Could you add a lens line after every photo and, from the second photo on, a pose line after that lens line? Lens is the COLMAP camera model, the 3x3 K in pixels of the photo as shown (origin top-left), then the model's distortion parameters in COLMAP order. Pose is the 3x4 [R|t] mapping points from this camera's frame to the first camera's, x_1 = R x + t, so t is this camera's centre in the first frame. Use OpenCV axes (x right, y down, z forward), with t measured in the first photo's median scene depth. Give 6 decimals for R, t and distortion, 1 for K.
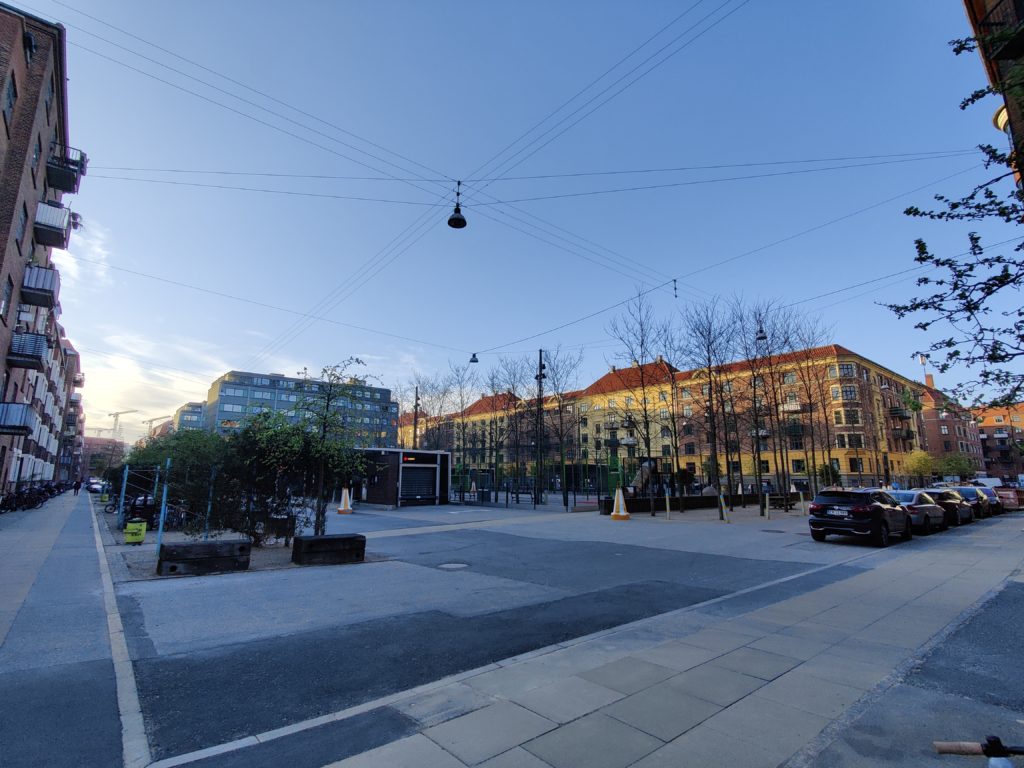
lens RADIAL K [[501.6, 0, 510.4], [0, 501.6, 372.9], [0, 0, 1]] dist [0.000622, -0.000549]
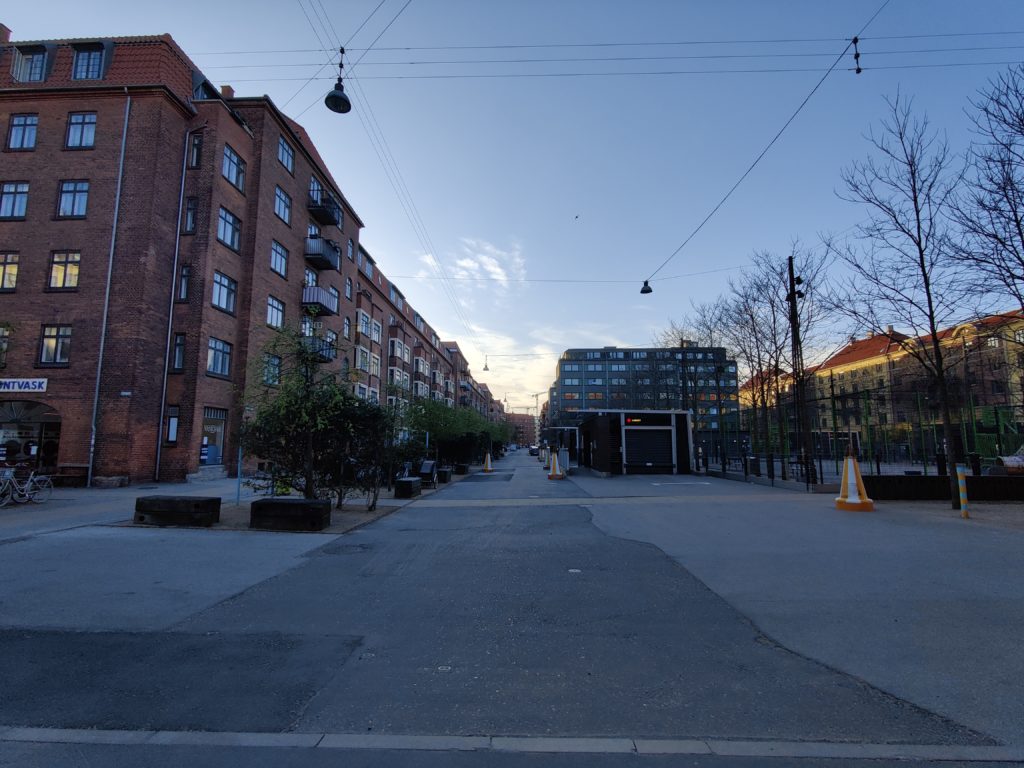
lens RADIAL K [[501.6, 0, 510.4], [0, 501.6, 372.9], [0, 0, 1]] dist [0.000622, -0.000549]
pose [[0.747964, -0.095756, -0.656796, 0.209804], [0.137421, 0.990439, 0.012098, 0.049901], [0.649357, -0.099307, 0.753972, 0.214812]]
